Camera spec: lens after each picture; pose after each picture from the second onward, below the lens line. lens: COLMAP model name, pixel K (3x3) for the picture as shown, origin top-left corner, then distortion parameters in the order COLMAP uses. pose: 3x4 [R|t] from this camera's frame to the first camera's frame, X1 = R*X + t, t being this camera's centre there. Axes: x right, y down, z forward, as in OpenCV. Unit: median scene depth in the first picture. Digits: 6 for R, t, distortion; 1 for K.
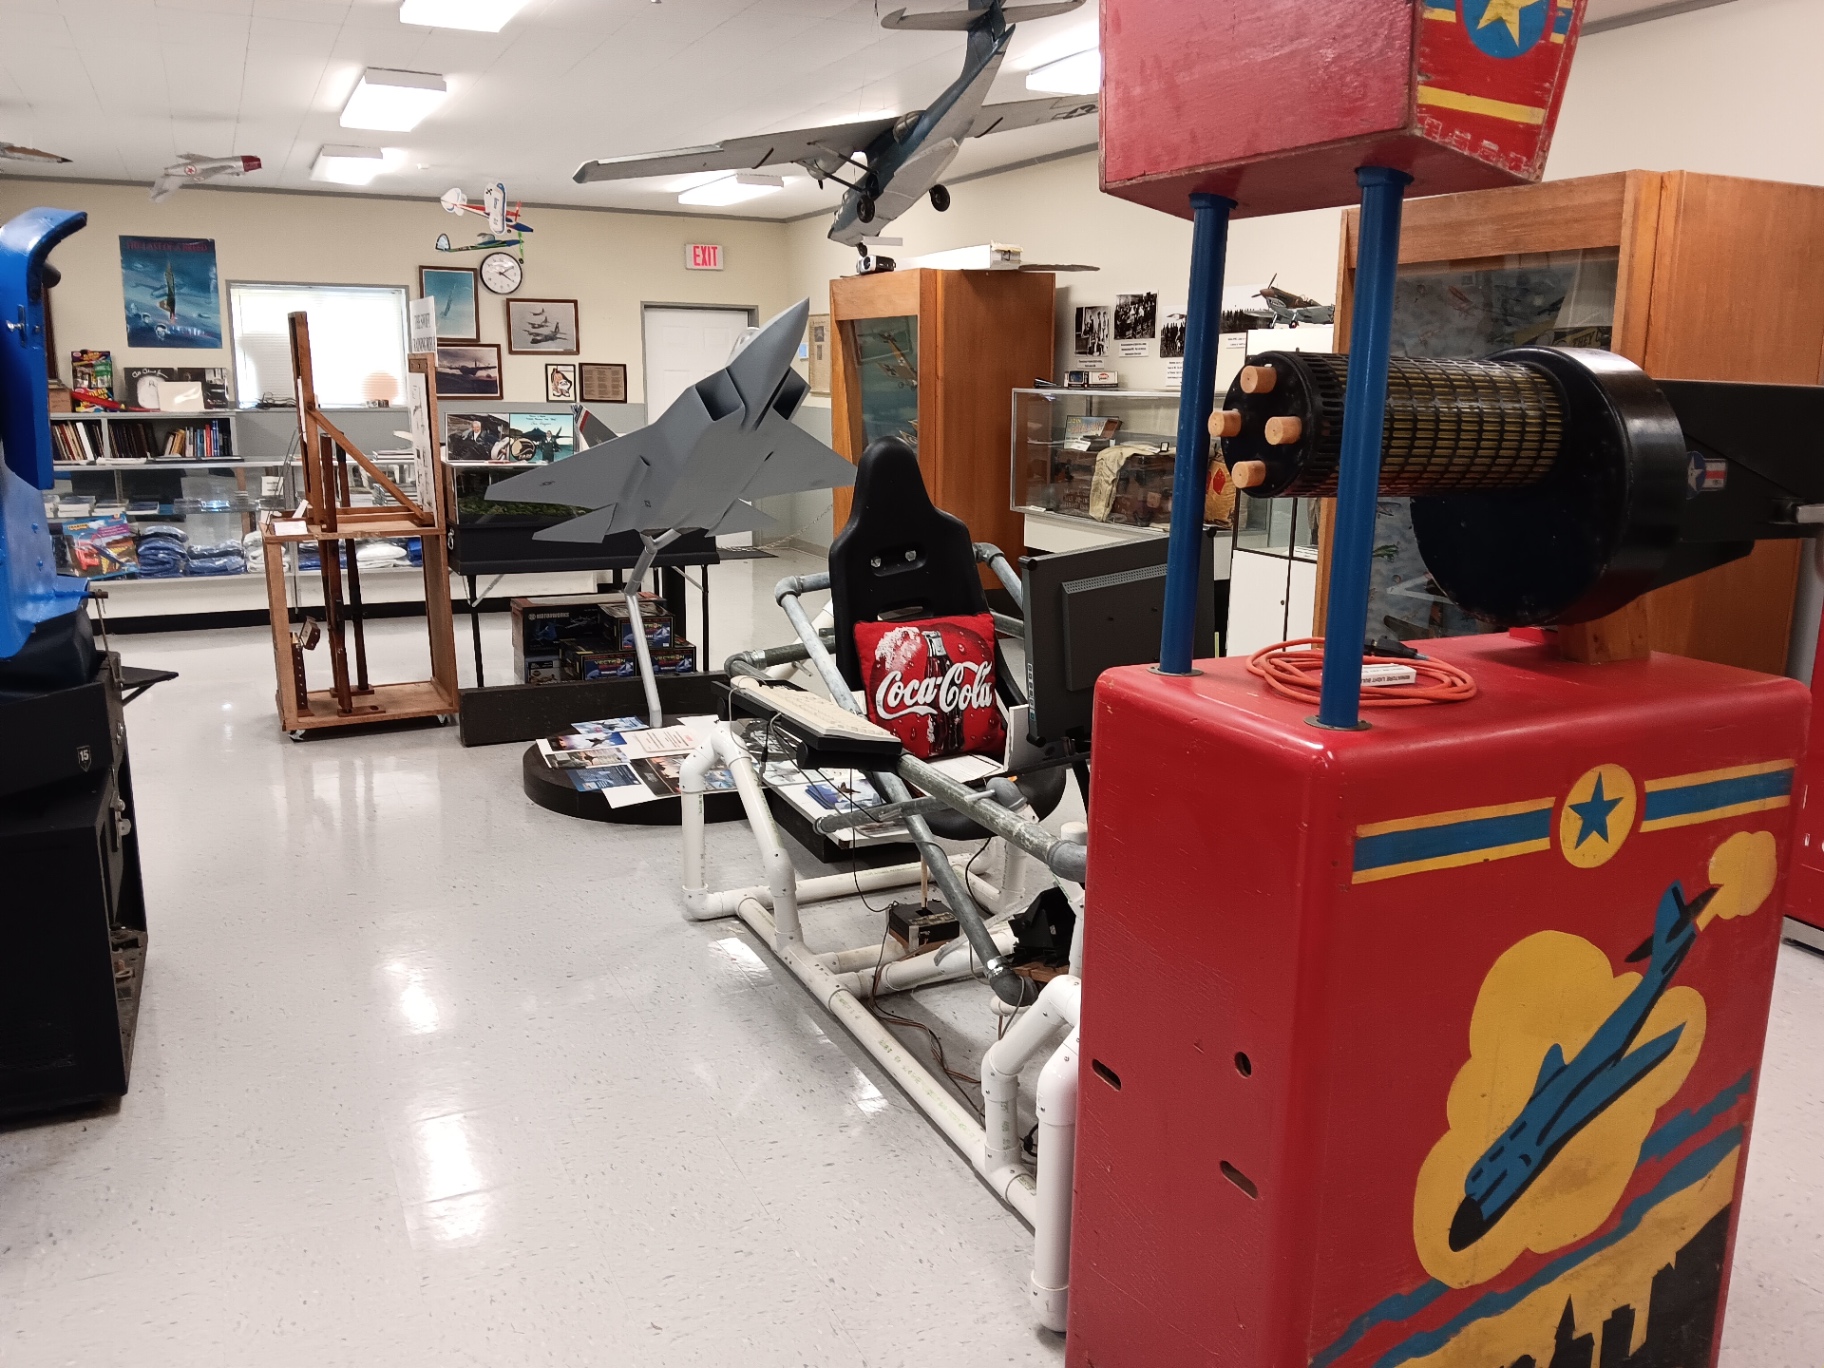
lens RADIAL K [[1455.4, 0, 936.3], [0, 1455.4, 683.4], [0, 0, 1]] dist [0.073568, -0.143158]
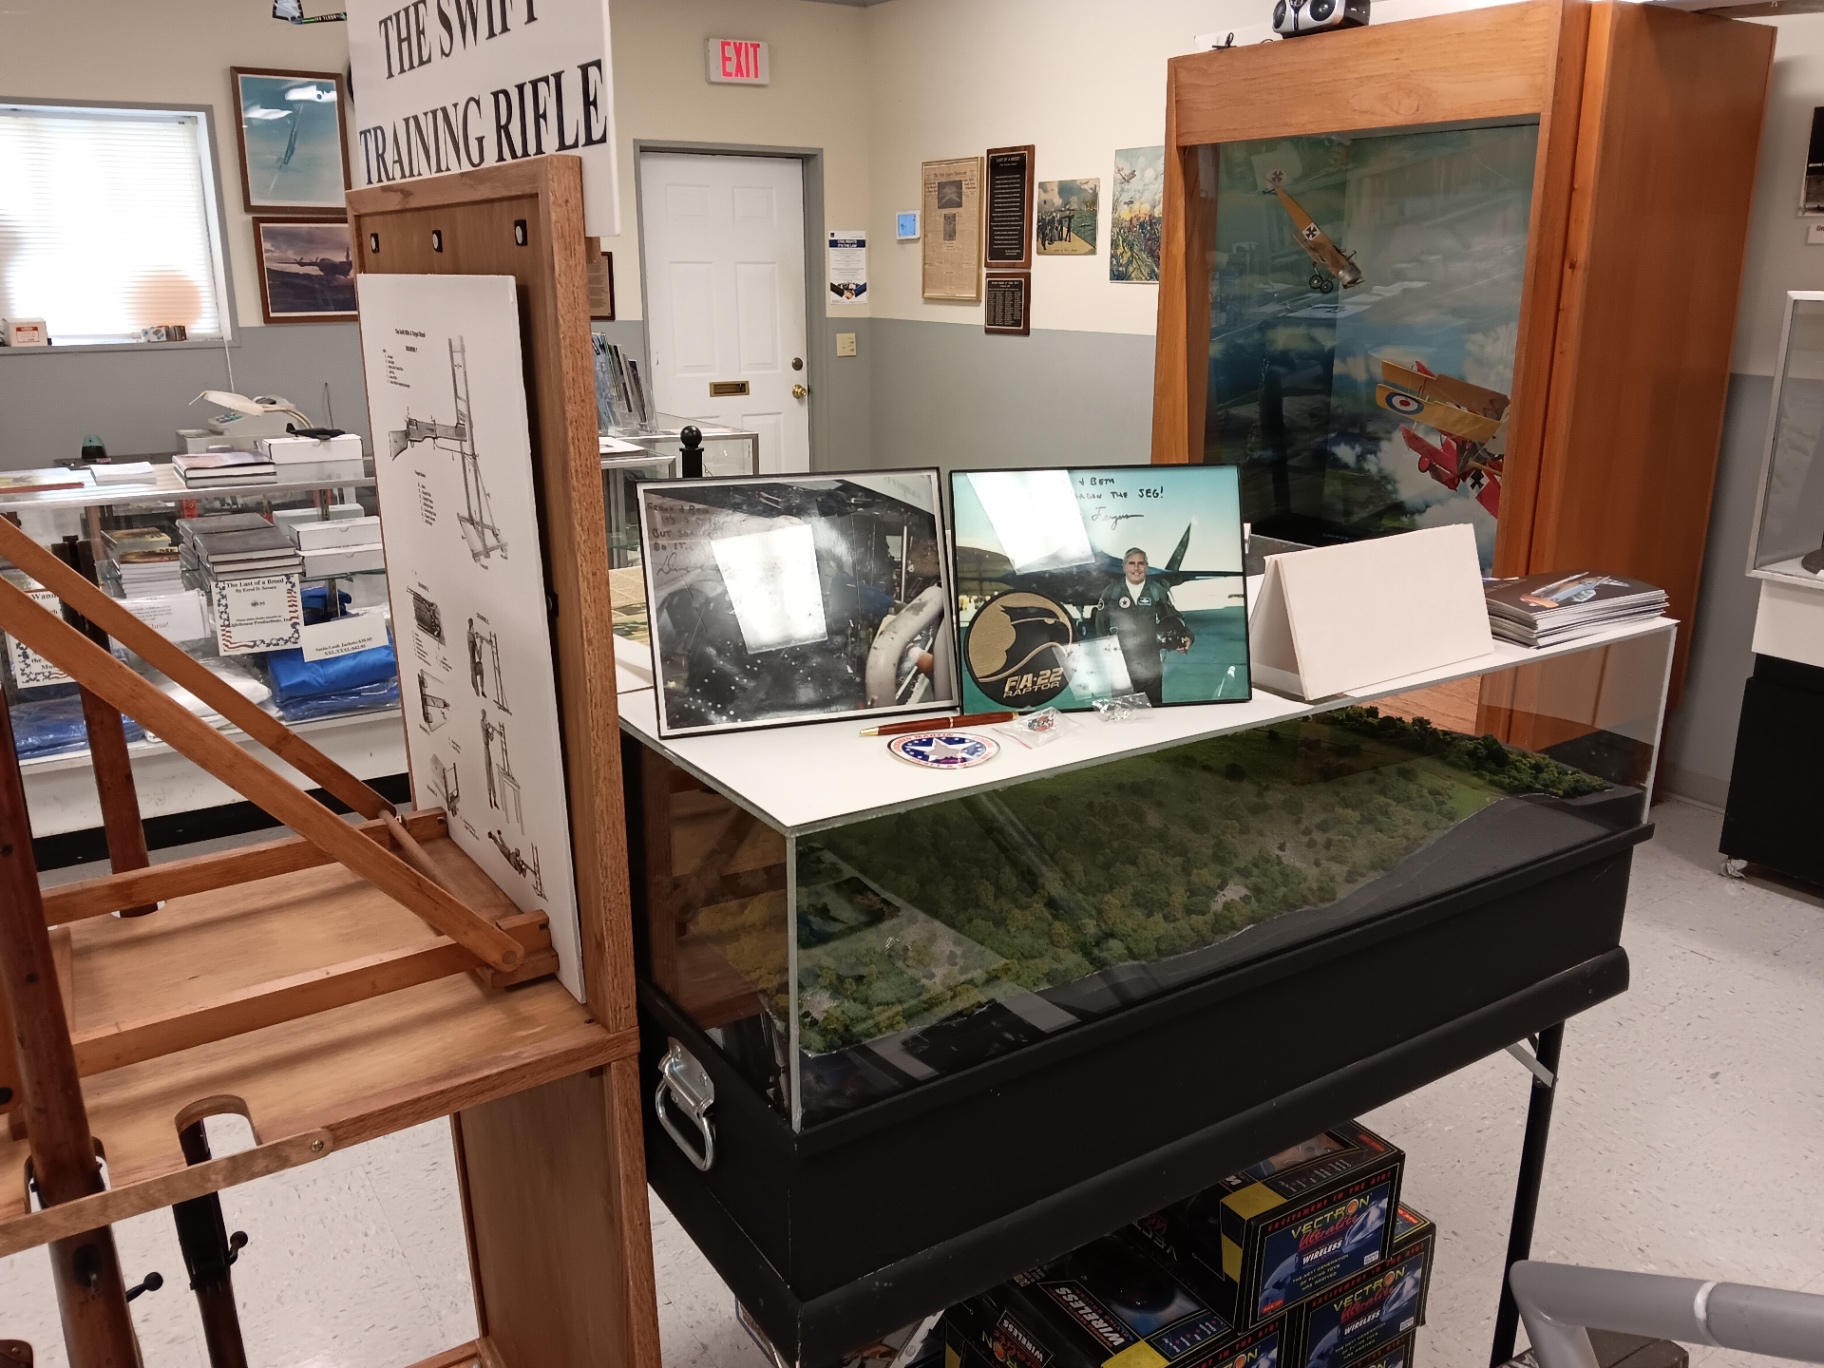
lens RADIAL K [[1455.4, 0, 942.5], [0, 1455.4, 682.9], [0, 0, 1]] dist [0.073568, -0.143158]
pose [[0.991638, -0.045363, 0.120816, -0.253372], [0.037086, 0.996865, 0.069897, -0.135033], [-0.123608, -0.064832, 0.990211, 0.638228]]
